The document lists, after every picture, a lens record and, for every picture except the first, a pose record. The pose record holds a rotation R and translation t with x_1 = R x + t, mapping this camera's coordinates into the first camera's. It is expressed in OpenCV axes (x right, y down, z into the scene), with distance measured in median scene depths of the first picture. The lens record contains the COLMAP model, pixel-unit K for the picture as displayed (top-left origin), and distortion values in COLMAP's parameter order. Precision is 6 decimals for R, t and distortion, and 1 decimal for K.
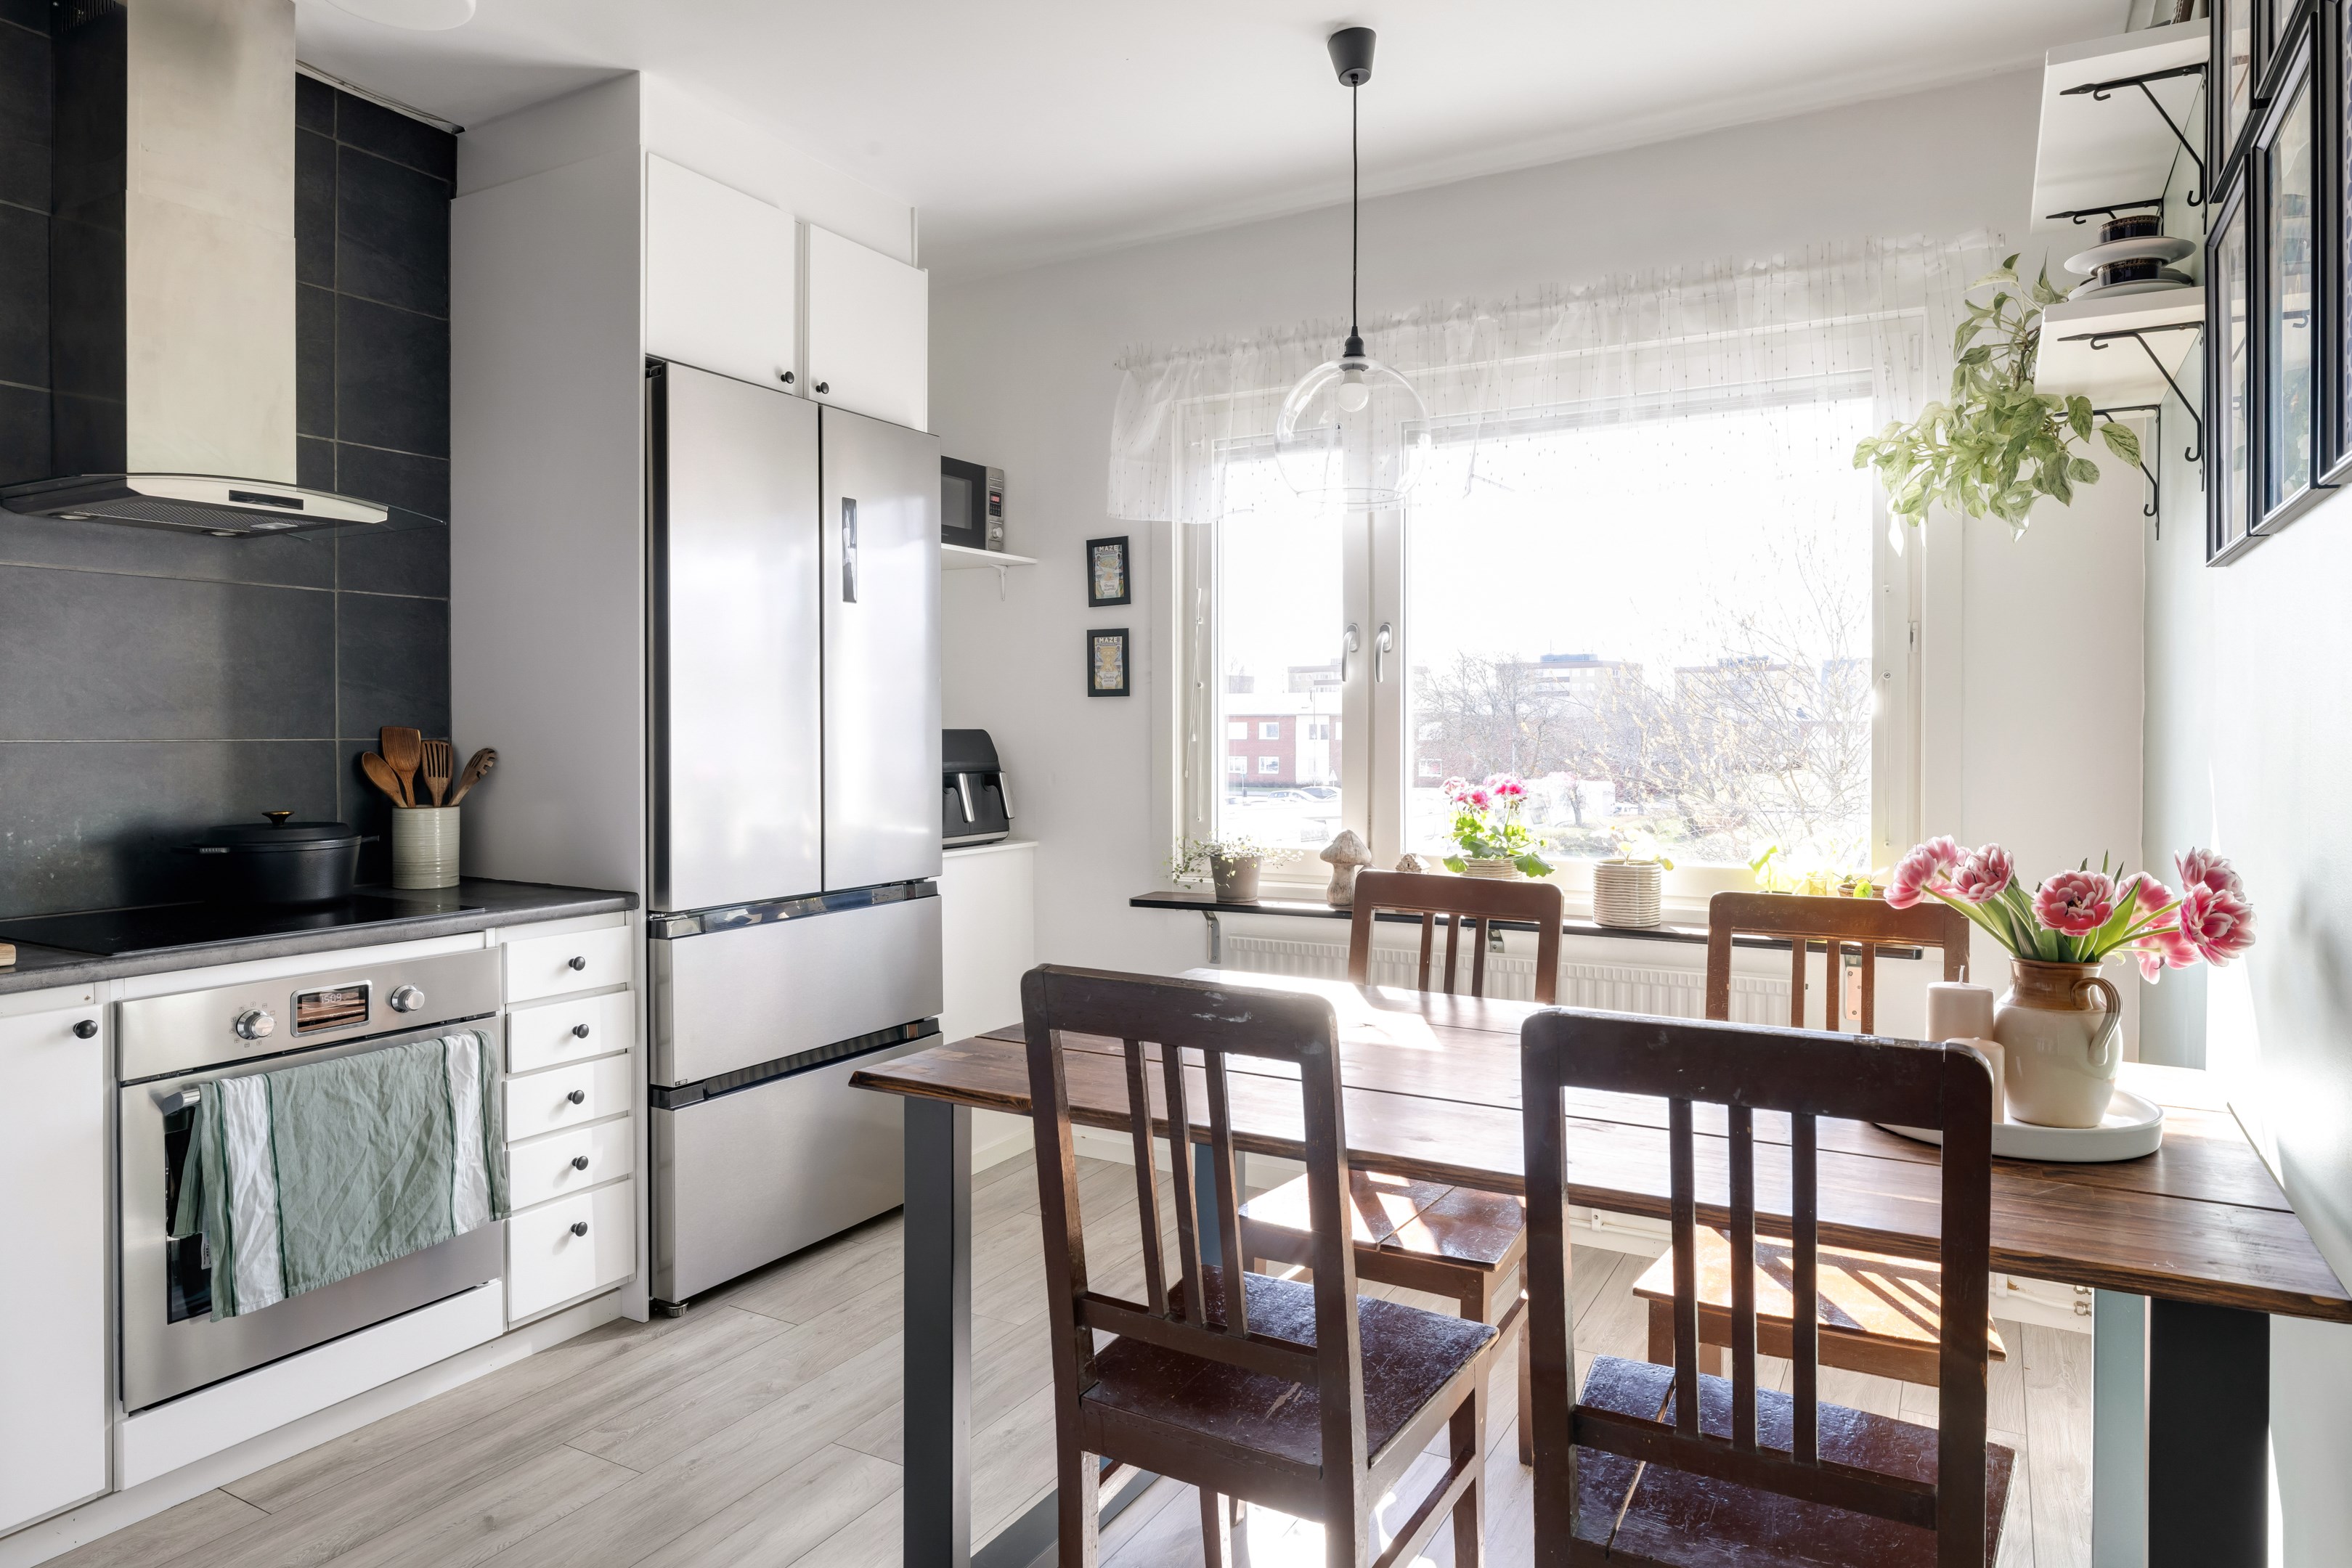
lens RADIAL K [[1450.3, 0, 1176.2], [0, 1450.3, 770.2], [0, 0, 1]] dist [0.008513, 0.001808]
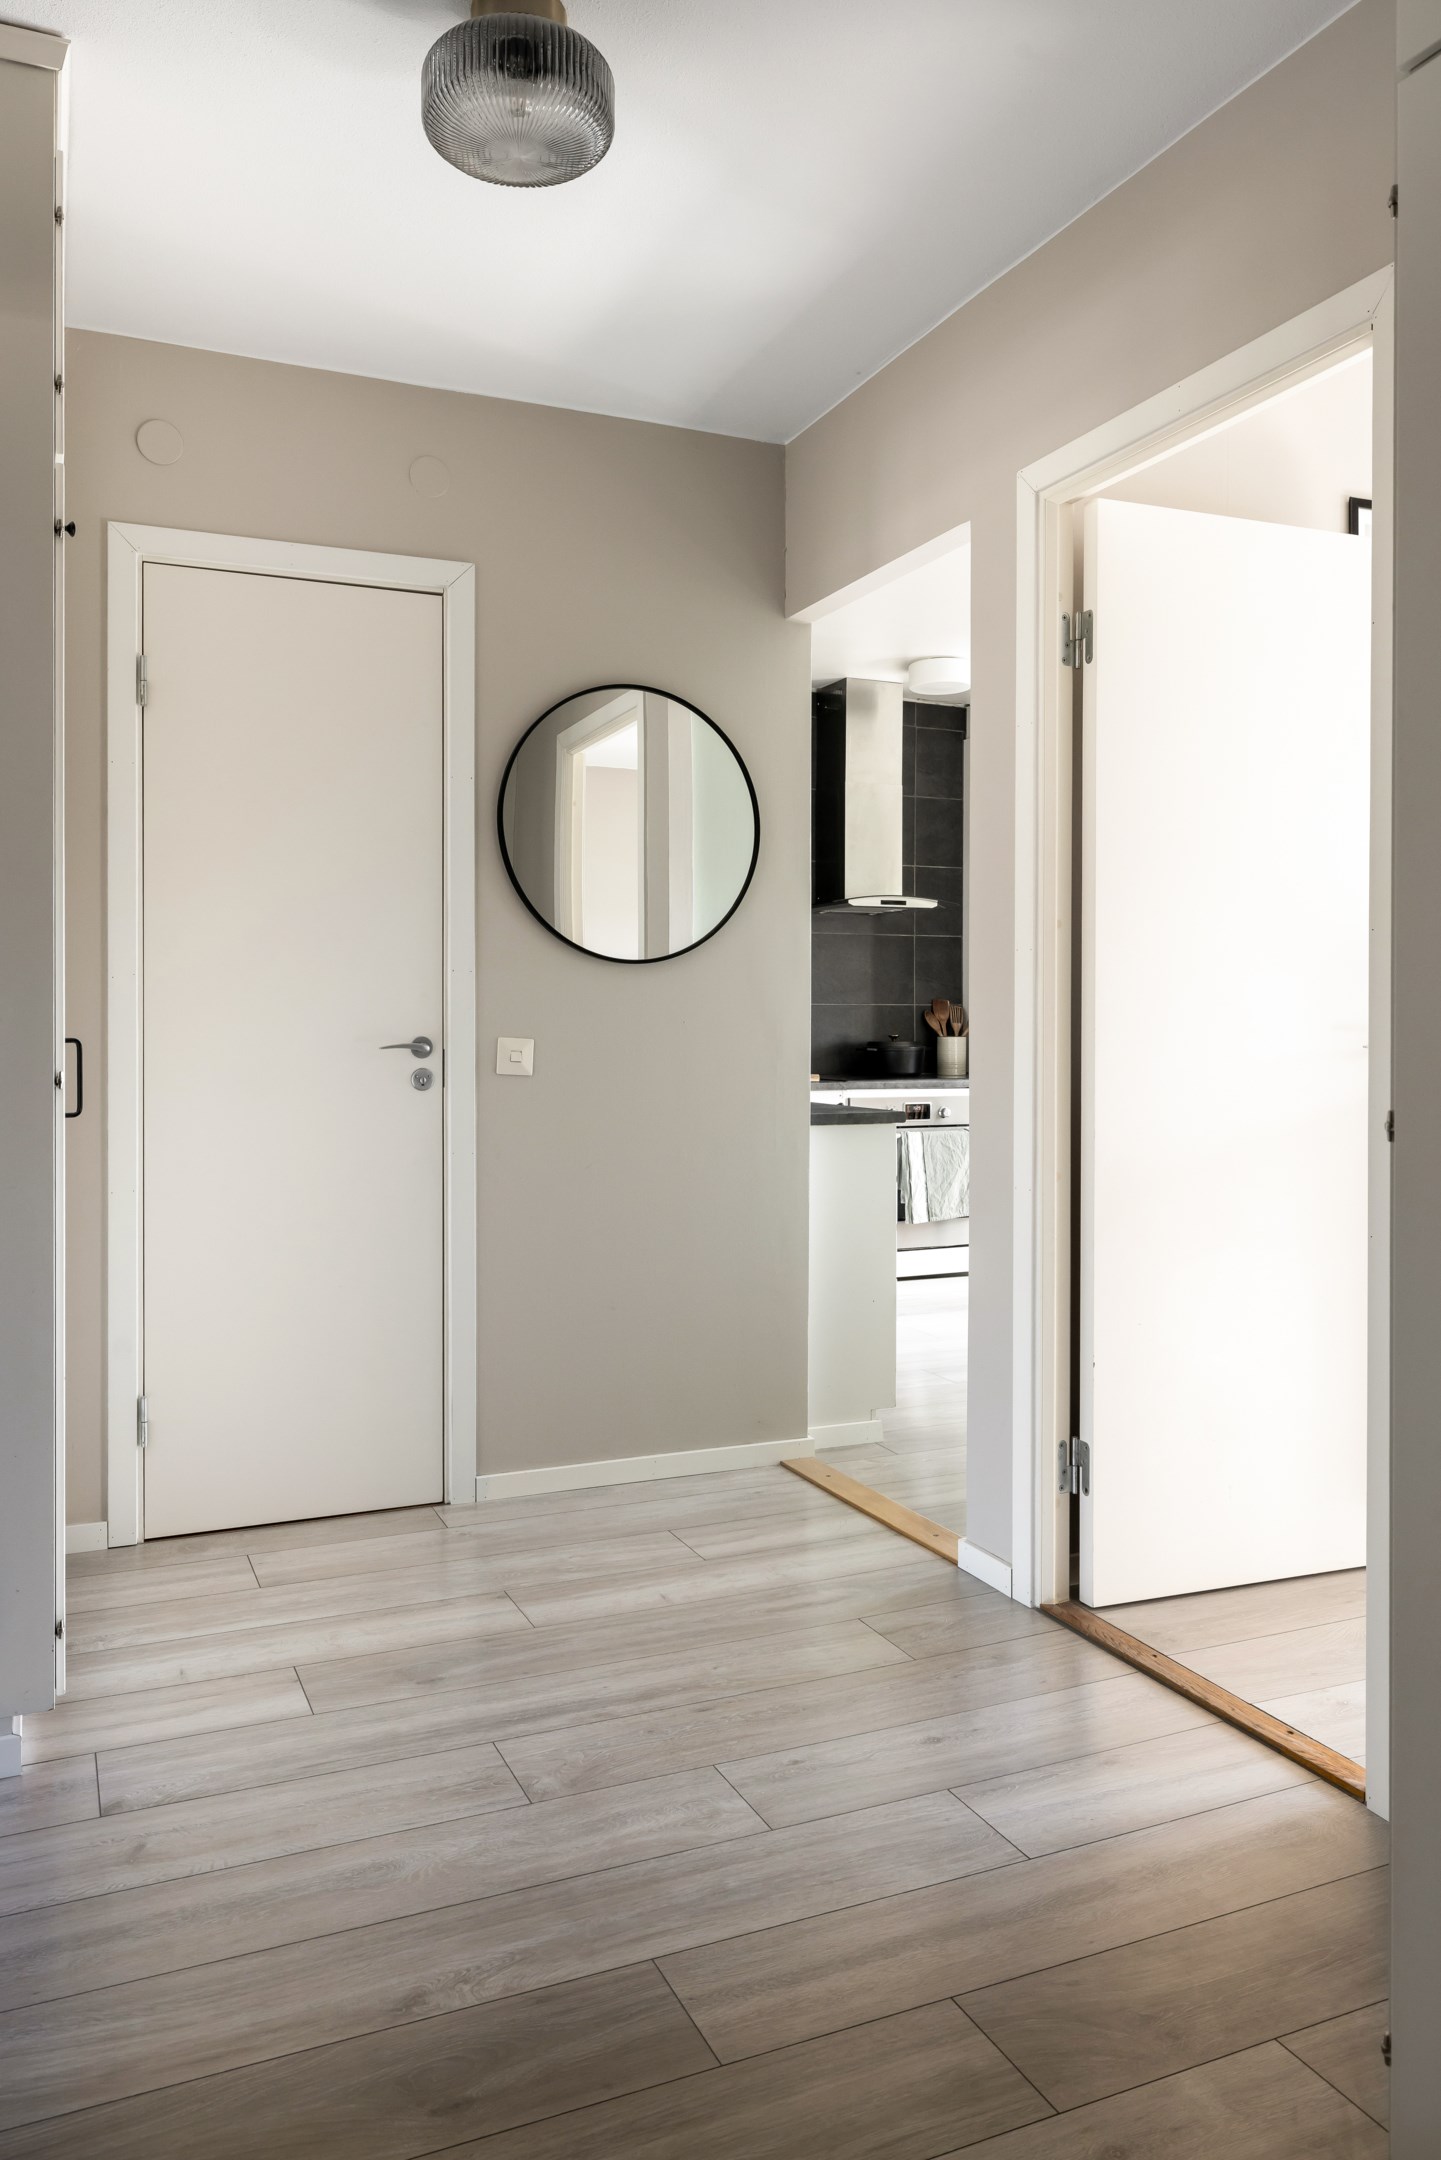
lens RADIAL K [[1518.2, 0, 722.0], [0, 1518.2, 1067.3], [0, 0, 1]] dist [-0.004531, -0.000392]
pose [[0.803604, 0.013823, -0.595004, 0.594705], [-0.013067, 0.999899, 0.005582, 0.070018], [0.595021, 0.003289, 0.803704, -1.089874]]
